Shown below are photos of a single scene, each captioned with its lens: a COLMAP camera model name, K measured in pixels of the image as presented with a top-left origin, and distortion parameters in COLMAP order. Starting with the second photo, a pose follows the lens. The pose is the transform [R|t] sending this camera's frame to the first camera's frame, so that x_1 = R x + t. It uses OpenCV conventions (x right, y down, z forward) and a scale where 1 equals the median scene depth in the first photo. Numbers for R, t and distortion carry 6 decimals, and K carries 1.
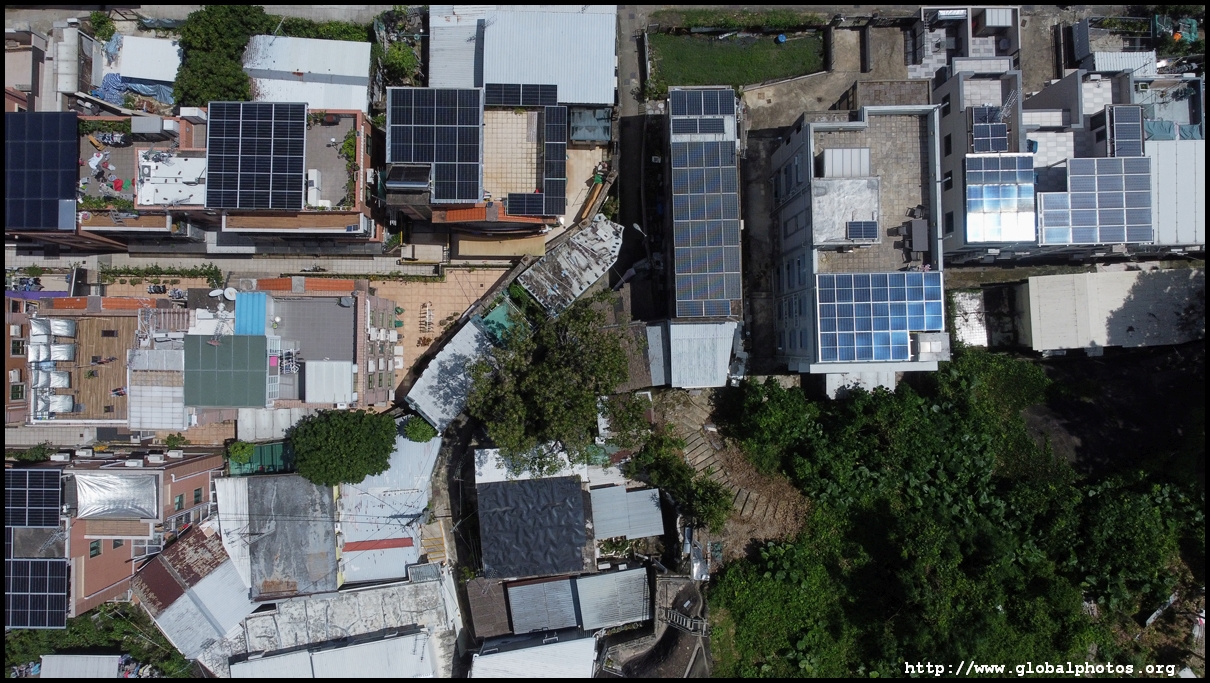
lens RADIAL K [[934.5, 0, 611.3], [0, 934.5, 334.2], [0, 0, 1]] dist [-0.000365, -0.006080]
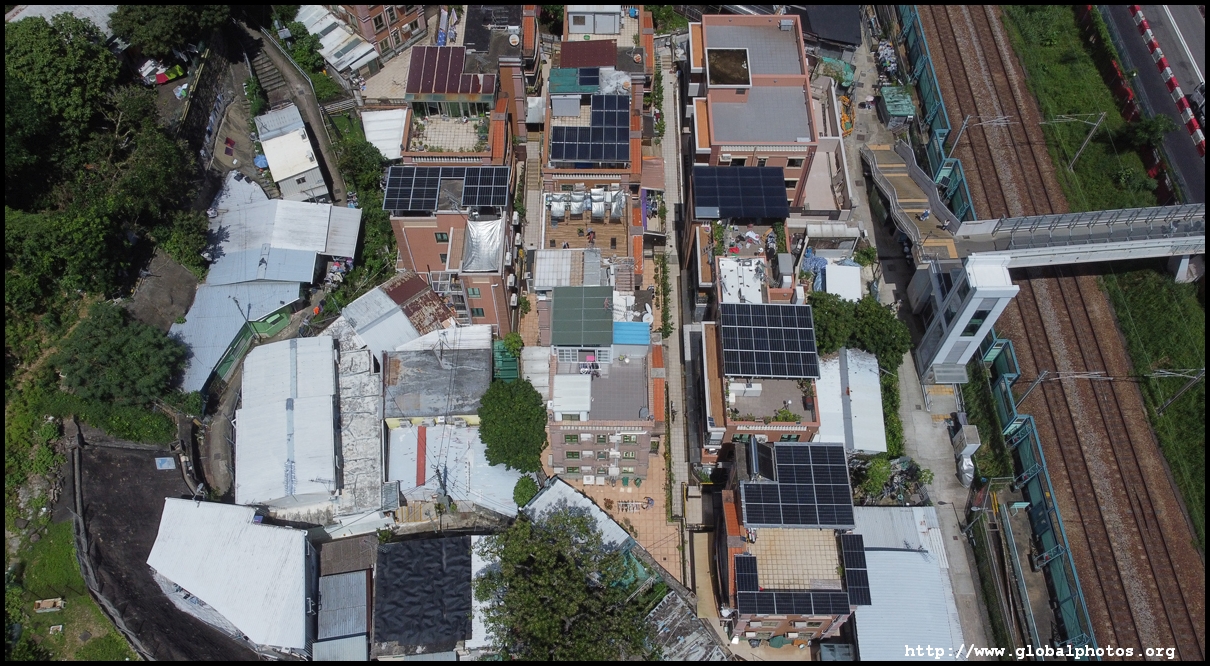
lens RADIAL K [[928.3, 0, 597.7], [0, 928.3, 331.8], [0, 0, 1]] dist [-0.000393, -0.000290]
pose [[0.000161, 0.846786, -0.531934, 0.204616], [-0.999742, 0.012218, 0.019147, -0.001826], [0.022713, 0.531794, 0.846569, 0.016667]]
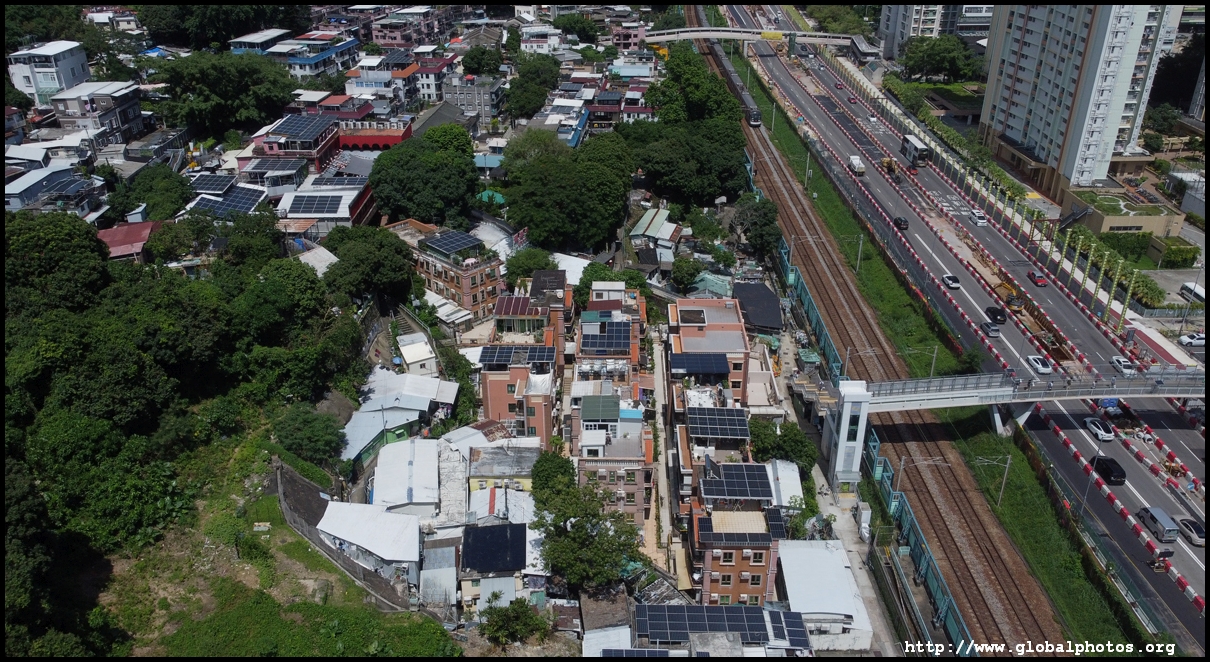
lens RADIAL K [[916.6, 0, 603.9], [0, 916.6, 329.9], [0, 0, 1]] dist [0.001512, 0.000897]
pose [[-0.009626, 0.450901, -0.892522, 1.056123], [-0.999634, 0.018215, 0.019983, -0.006771], [0.025268, 0.892388, 0.450560, 0.019782]]
